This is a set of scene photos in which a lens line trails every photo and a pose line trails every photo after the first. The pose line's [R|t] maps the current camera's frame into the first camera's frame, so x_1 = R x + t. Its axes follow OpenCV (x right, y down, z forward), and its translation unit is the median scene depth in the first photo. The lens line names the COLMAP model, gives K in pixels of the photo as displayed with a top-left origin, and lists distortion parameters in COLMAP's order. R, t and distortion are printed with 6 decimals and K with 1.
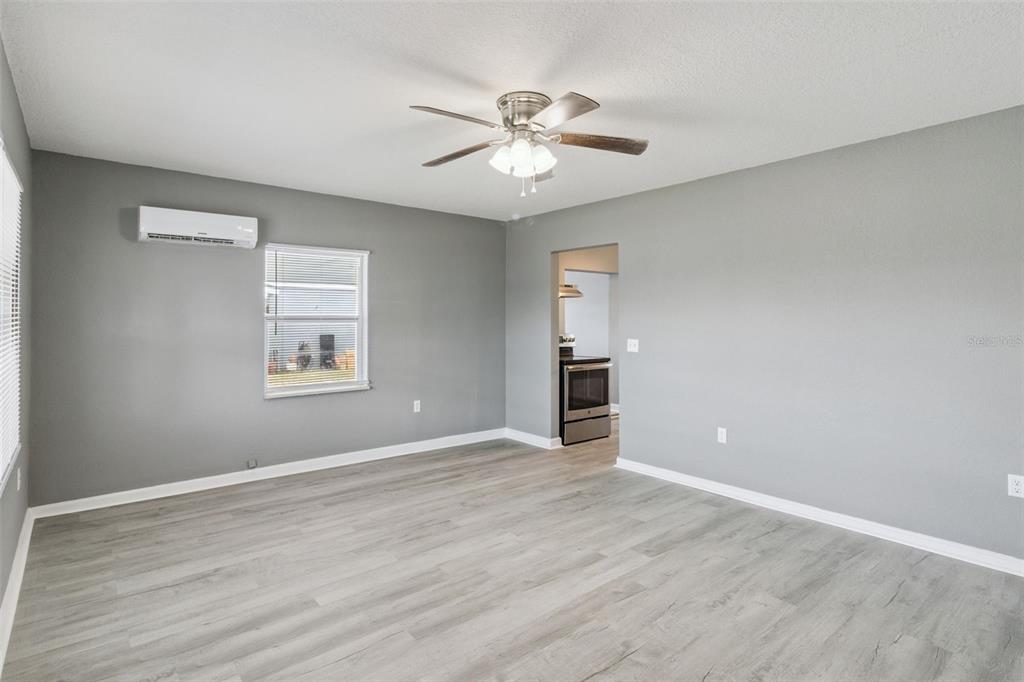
lens RADIAL K [[518.3, 0, 509.4], [0, 518.3, 323.6], [0, 0, 1]] dist [0.001040, -0.001457]
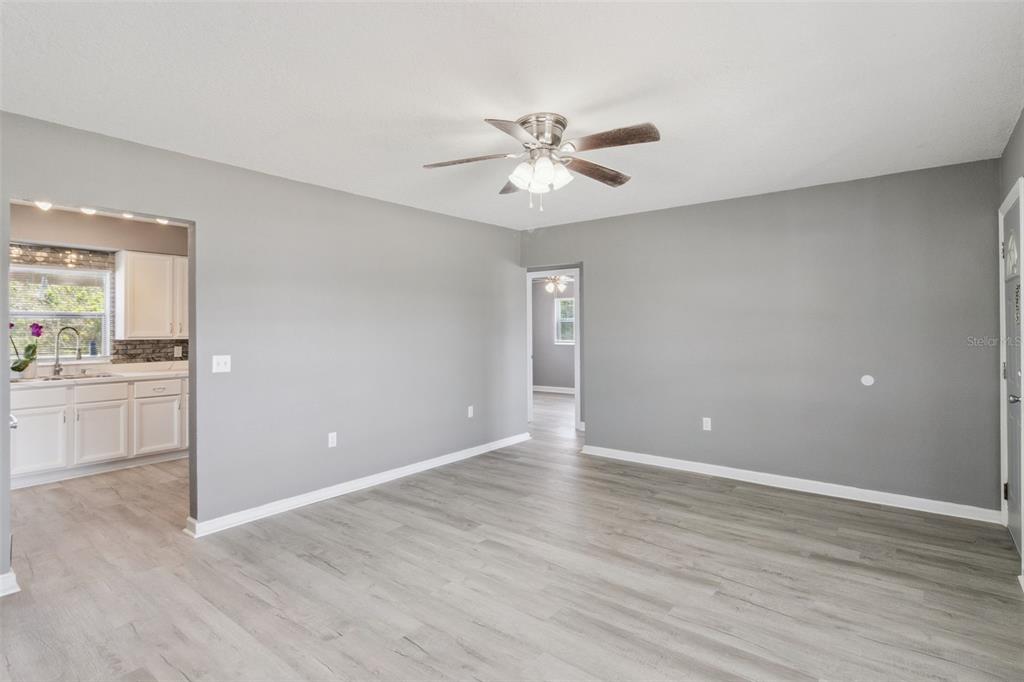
lens RADIAL K [[518.3, 0, 497.5], [0, 518.3, 329.1], [0, 0, 1]] dist [0.001040, -0.001457]
pose [[-0.186252, -0.004875, 0.982490, -0.833148], [0.011937, 0.999903, 0.007224, -0.011669], [-0.982429, 0.013074, -0.186176, 1.072836]]
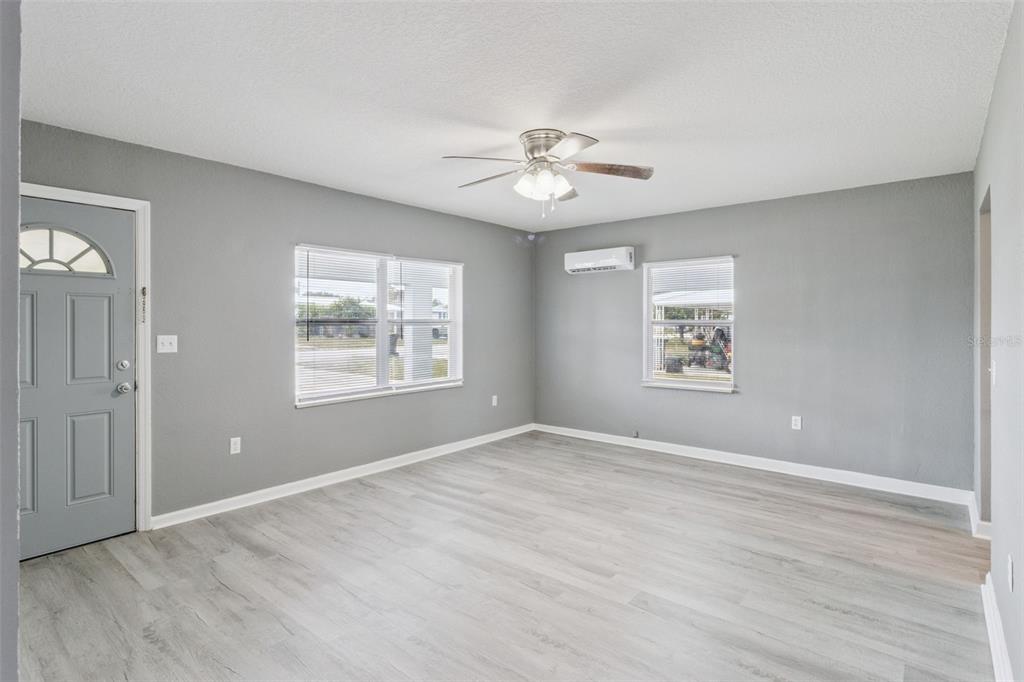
lens RADIAL K [[518.3, 0, 502.6], [0, 518.3, 326.7], [0, 0, 1]] dist [0.001040, -0.001457]
pose [[0.179005, 0.004080, -0.983840, 0.969053], [-0.005945, 0.999978, 0.003066, -0.002216], [0.983830, 0.005300, 0.179025, 0.583955]]
